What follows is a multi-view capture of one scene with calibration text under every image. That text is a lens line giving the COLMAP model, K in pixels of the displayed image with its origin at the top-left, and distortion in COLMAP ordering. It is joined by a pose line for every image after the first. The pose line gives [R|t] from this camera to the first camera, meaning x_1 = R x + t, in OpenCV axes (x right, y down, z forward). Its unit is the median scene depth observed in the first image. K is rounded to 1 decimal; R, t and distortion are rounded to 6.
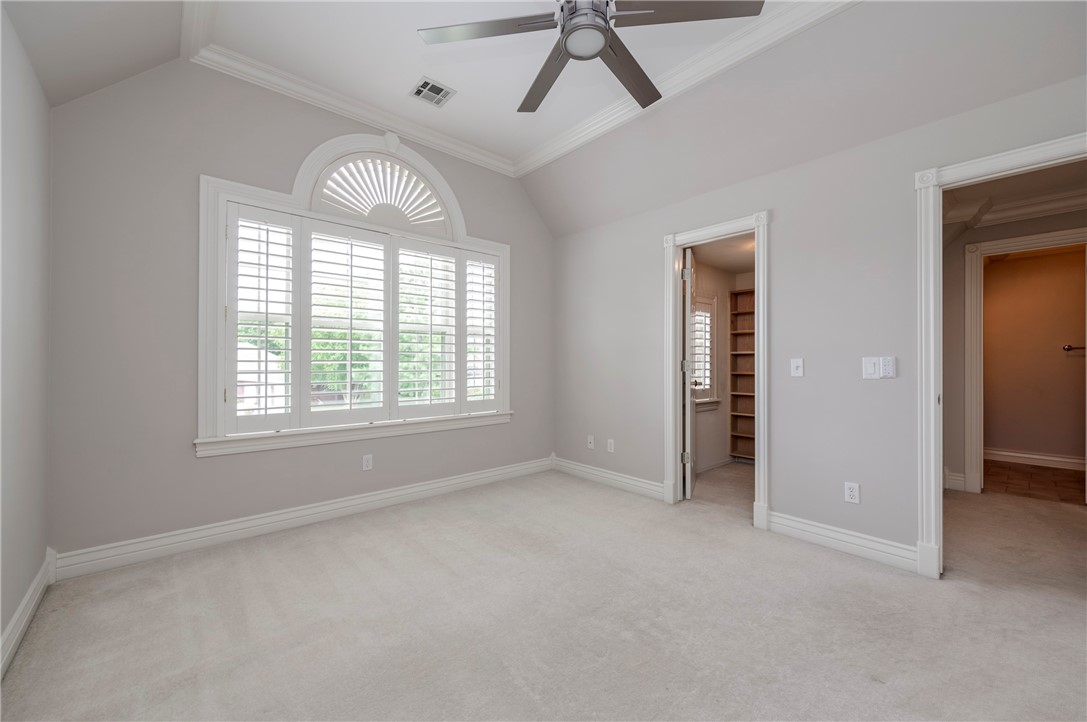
lens RADIAL K [[434.2, 0, 549.0], [0, 434.2, 357.6], [0, 0, 1]] dist [-0.001075, -0.000455]
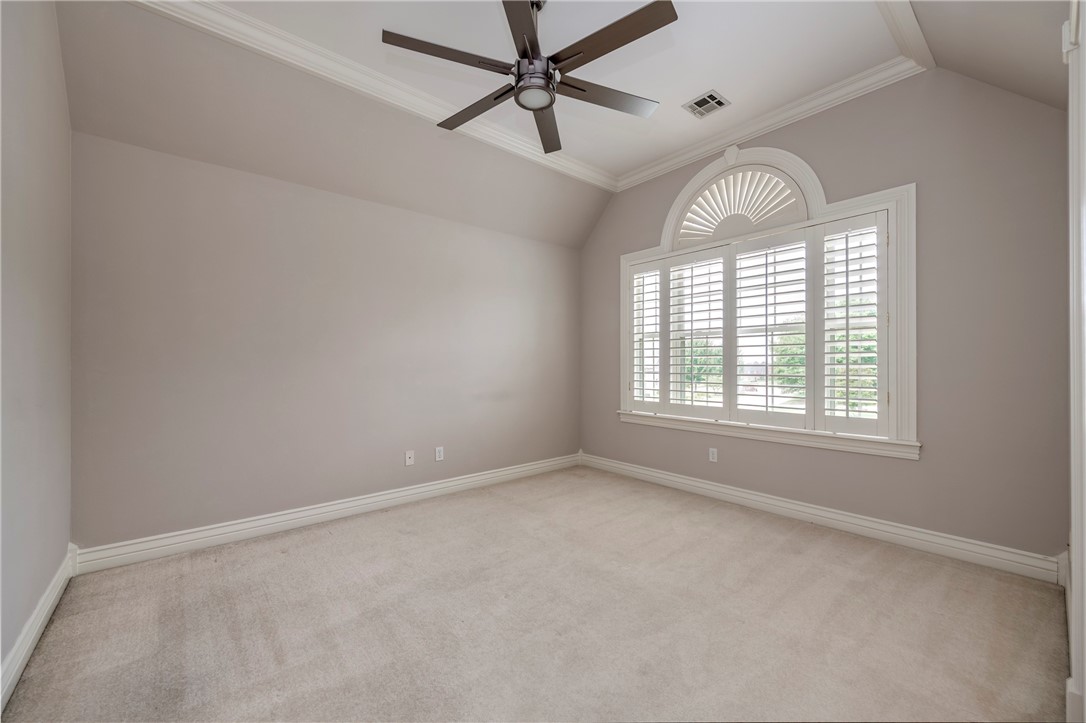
lens RADIAL K [[404.6, 0, 543.0], [0, 404.6, 361.5], [0, 0, 1]] dist [0.000002, -0.000085]
pose [[-0.017231, -0.011166, -0.999789, 0.626671], [0.010052, 0.999885, -0.011341, 0.006432], [0.999801, -0.010245, -0.017117, 0.567883]]
